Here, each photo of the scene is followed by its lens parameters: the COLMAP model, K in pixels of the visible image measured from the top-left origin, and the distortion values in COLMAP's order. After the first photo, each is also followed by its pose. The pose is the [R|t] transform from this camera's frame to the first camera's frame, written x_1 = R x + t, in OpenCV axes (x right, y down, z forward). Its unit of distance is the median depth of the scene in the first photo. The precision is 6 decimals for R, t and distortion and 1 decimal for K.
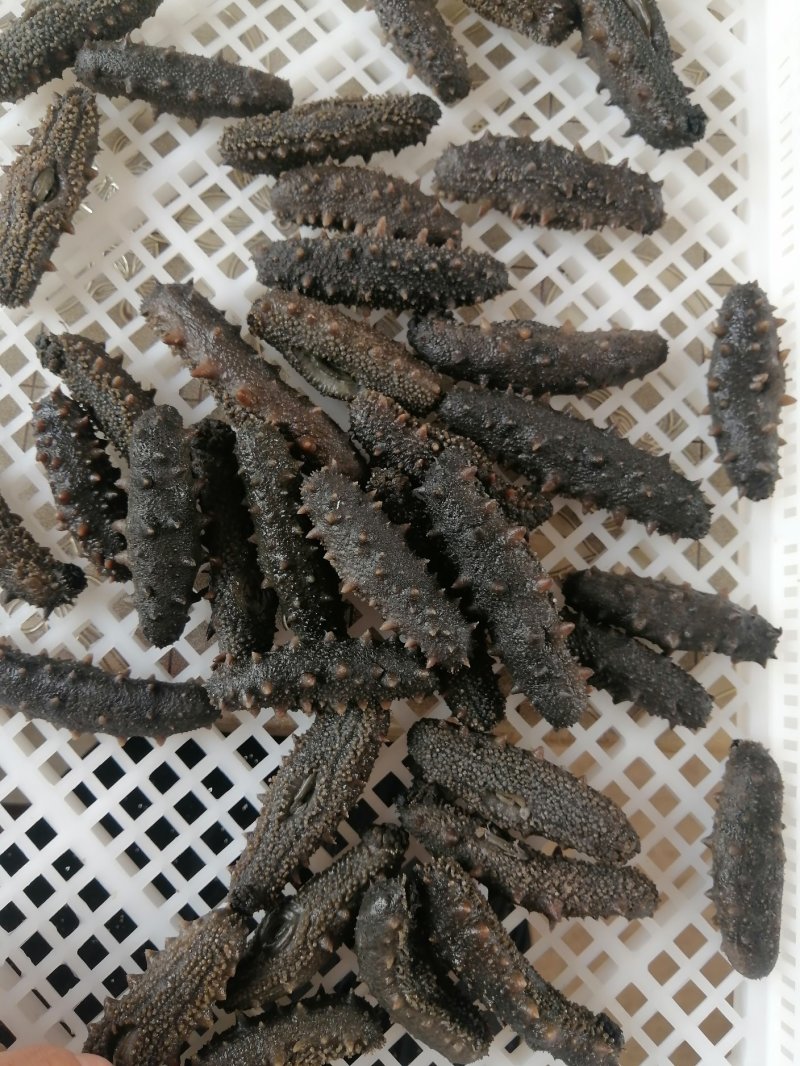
lens RADIAL K [[829.8, 0, 391.7], [0, 829.8, 537.1], [0, 0, 1]] dist [0.006367, -0.054932]
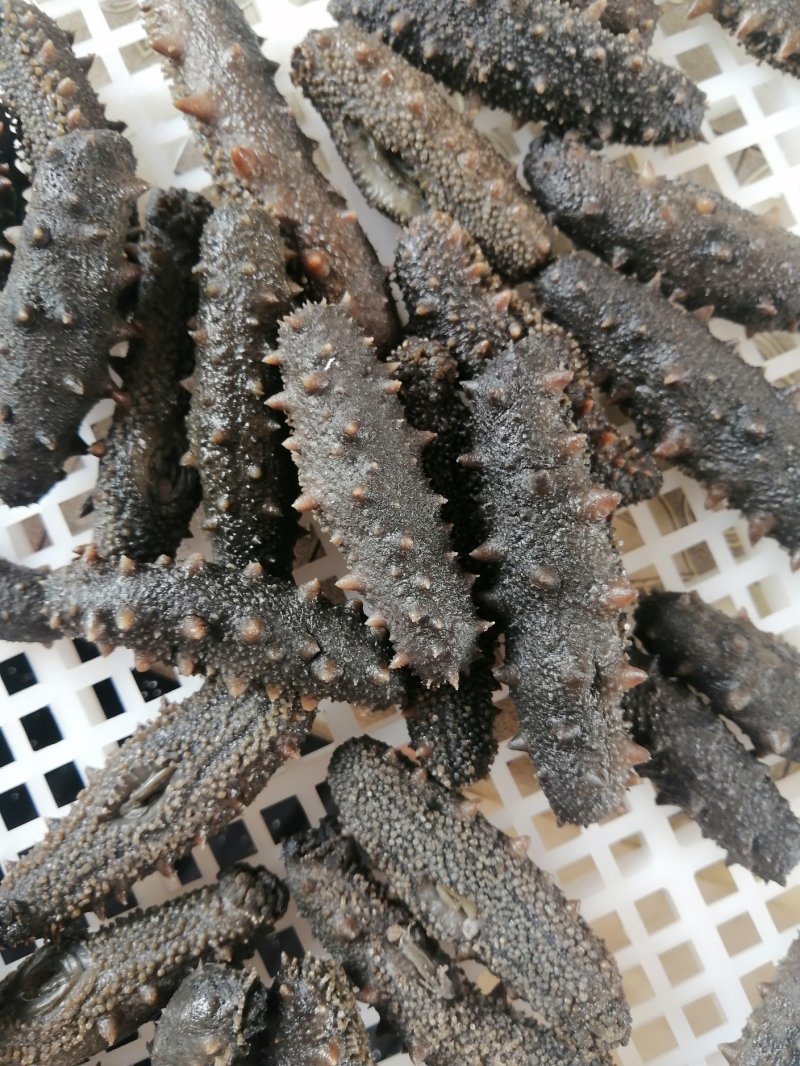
lens RADIAL K [[806.8, 0, 403.1], [0, 806.8, 533.7], [0, 0, 1]] dist [-0.035327, 0.000770]
pose [[0.952884, 0.302348, -0.024453, 0.033193], [-0.300563, 0.951976, 0.058341, 0.024683], [0.040918, -0.048243, 0.997997, 0.381091]]
